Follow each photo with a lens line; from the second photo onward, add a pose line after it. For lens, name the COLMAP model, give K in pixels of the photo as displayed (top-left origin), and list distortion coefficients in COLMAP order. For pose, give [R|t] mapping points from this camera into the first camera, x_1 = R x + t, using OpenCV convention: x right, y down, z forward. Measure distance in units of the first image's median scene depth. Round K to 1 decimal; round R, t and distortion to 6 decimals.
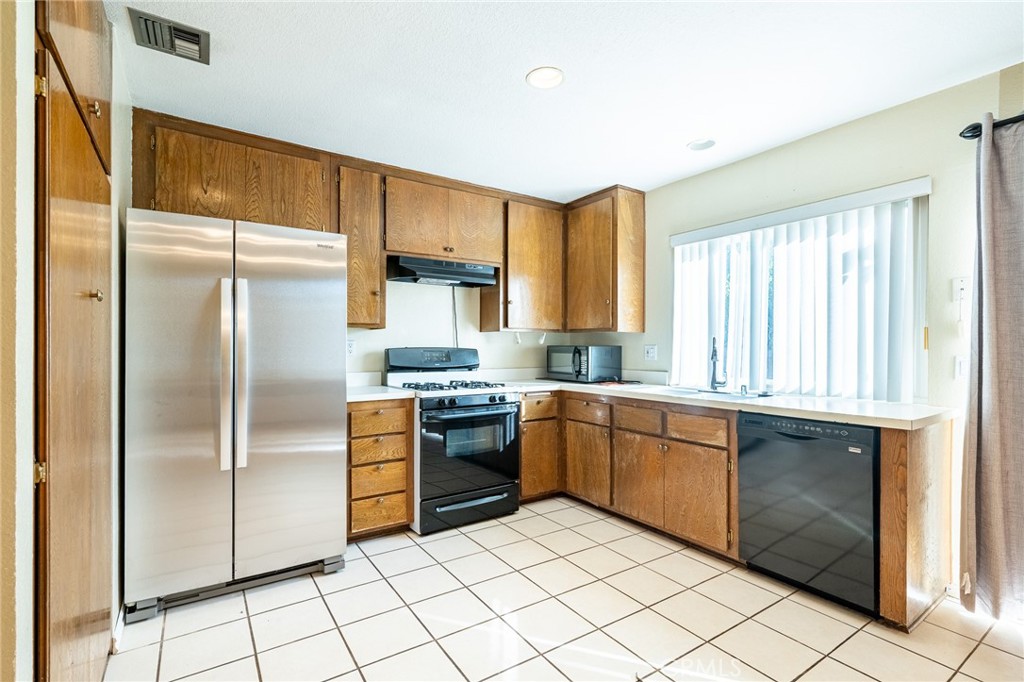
lens RADIAL K [[456.7, 0, 504.7], [0, 456.7, 350.9], [0, 0, 1]] dist [-0.002996, 0.000091]
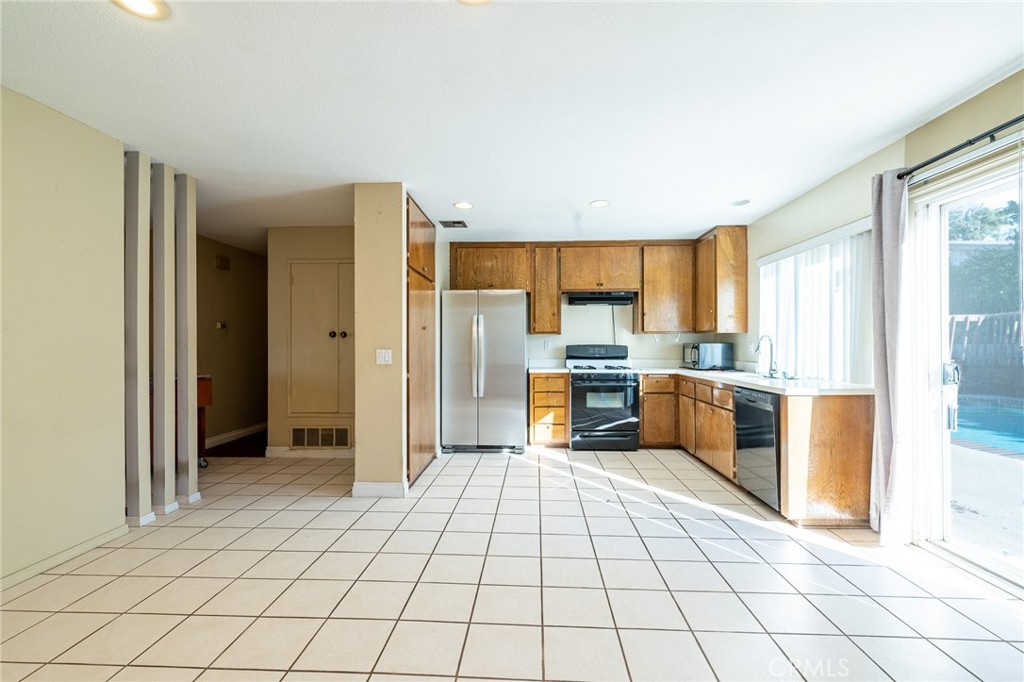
lens RADIAL K [[456.7, 0, 512.2], [0, 456.7, 344.5], [0, 0, 1]] dist [-0.002996, 0.000091]
pose [[0.799639, -0.002875, -0.600474, 0.617820], [-0.002147, 0.999968, -0.007646, 0.005497], [0.600477, 0.007403, 0.799607, -0.495979]]
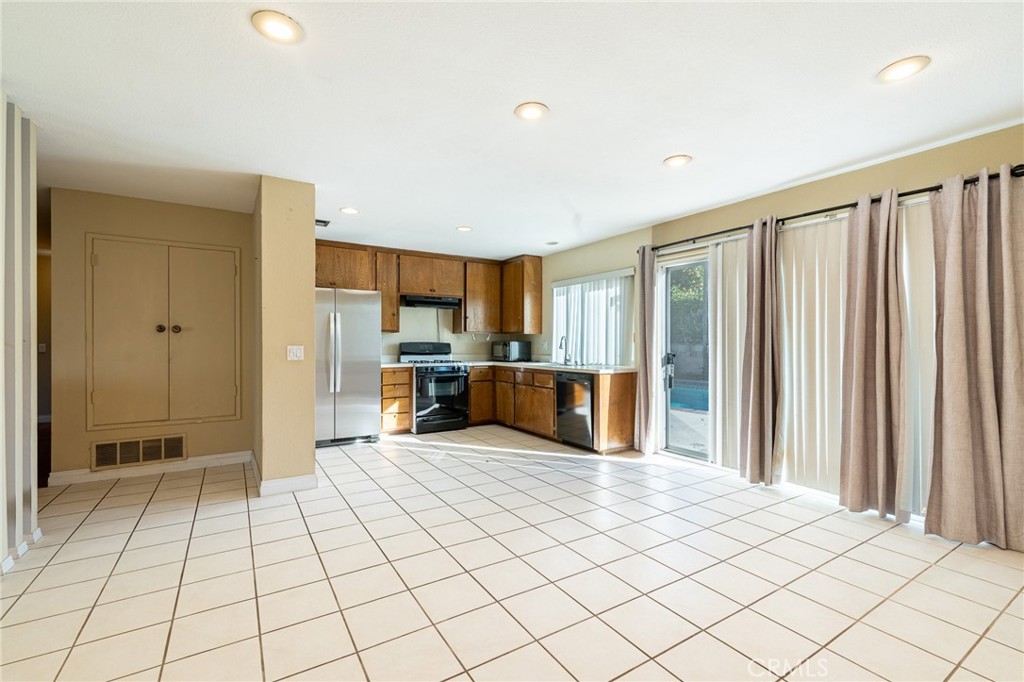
lens RADIAL K [[456.7, 0, 516.4], [0, 456.7, 345.9], [0, 0, 1]] dist [-0.002996, 0.000091]
pose [[0.999802, 0.001112, -0.019854, 0.269358], [-0.001149, 0.999998, -0.001838, 0.011628], [0.019852, 0.001860, 0.999801, -0.910349]]
